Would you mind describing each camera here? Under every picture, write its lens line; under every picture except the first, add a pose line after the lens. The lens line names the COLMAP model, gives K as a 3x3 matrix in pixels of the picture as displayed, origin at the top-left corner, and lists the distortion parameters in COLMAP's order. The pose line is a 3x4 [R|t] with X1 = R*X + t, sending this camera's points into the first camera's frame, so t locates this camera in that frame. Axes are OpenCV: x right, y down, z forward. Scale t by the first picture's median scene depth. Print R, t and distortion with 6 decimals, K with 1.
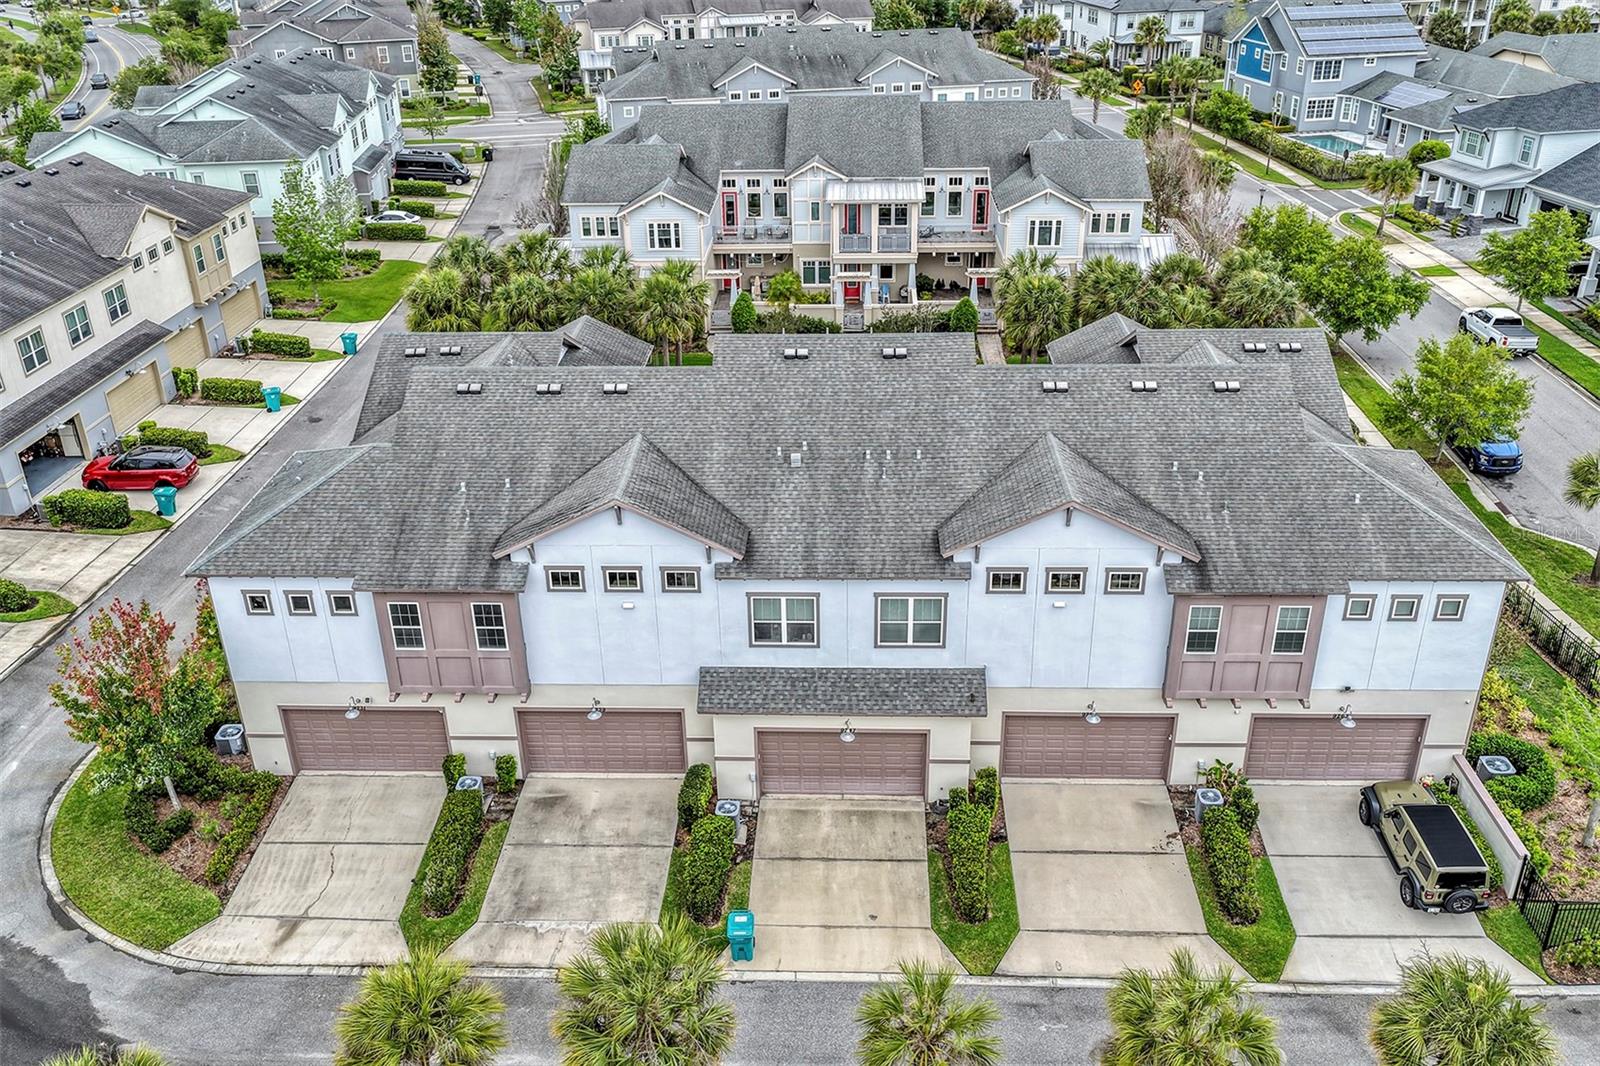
lens RADIAL K [[1330.7, 0, 800.0], [0, 1330.7, 533.0], [0, 0, 1]] dist [-0.001471, 0.001615]
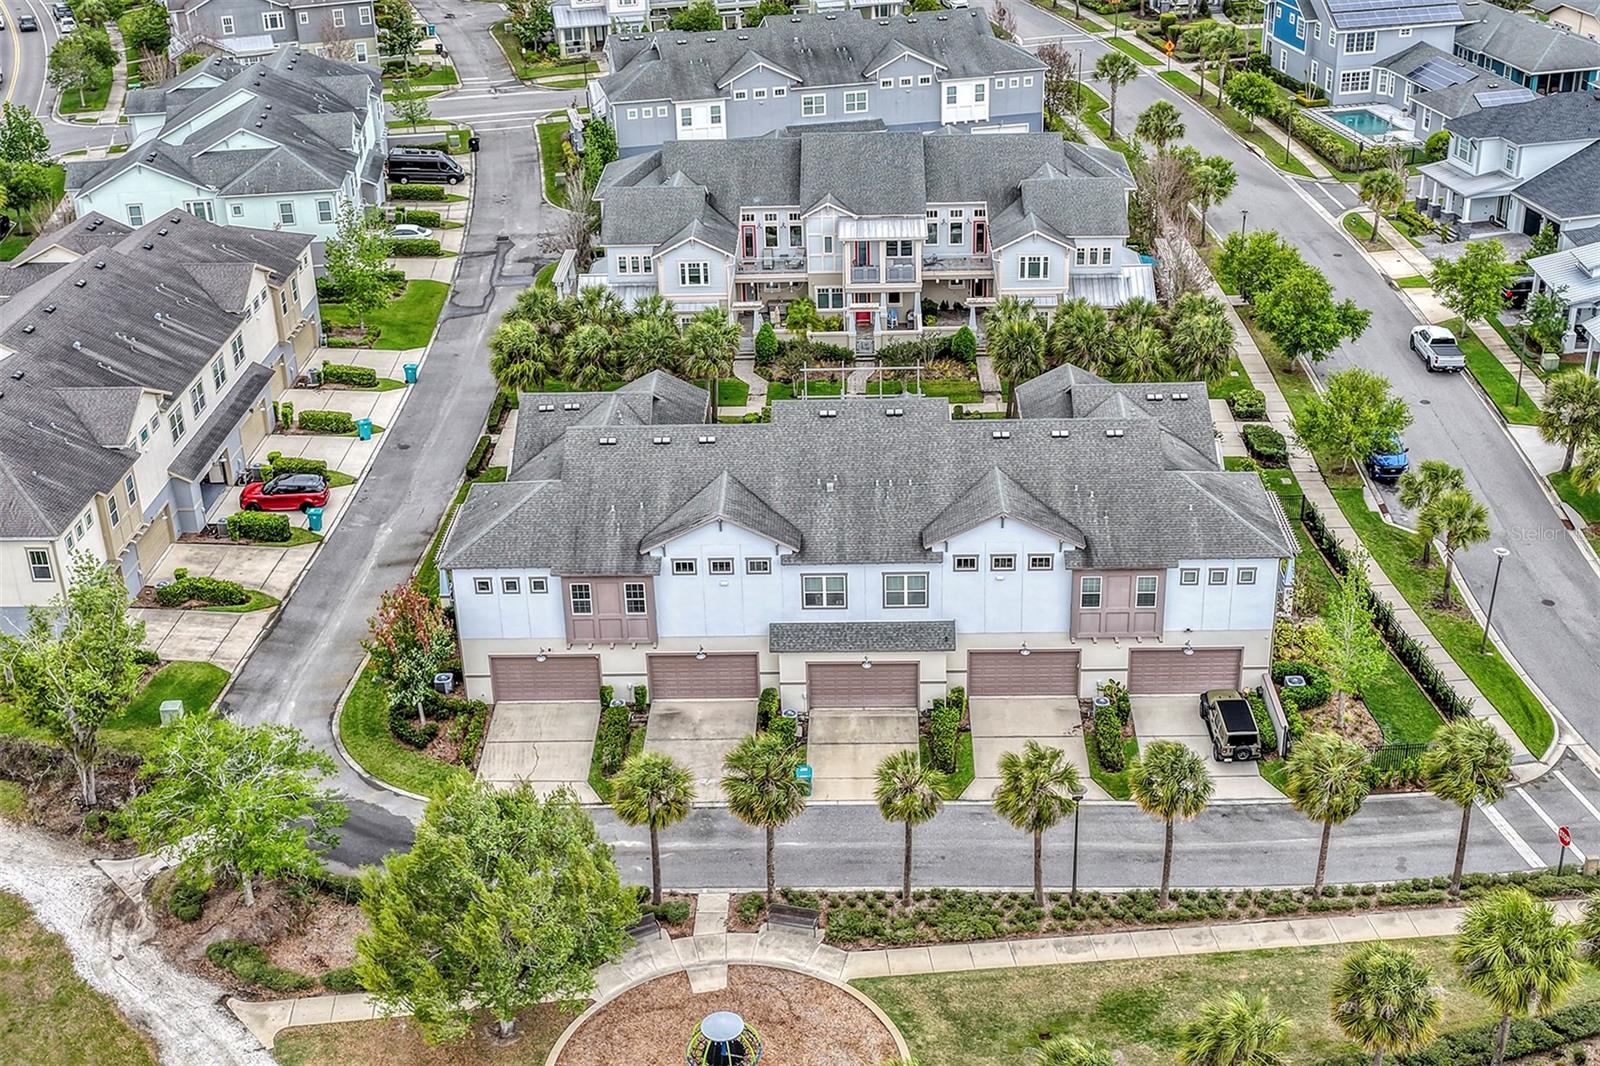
lens RADIAL K [[2006.3, 0, 800.0], [0, 2006.3, 533.0], [0, 0, 1]] dist [-0.001710, -0.003860]
pose [[0.999855, -0.015433, 0.007136, -0.033968], [0.015475, 0.999863, -0.005837, 0.006444], [-0.007045, 0.005947, 0.999958, -0.809019]]
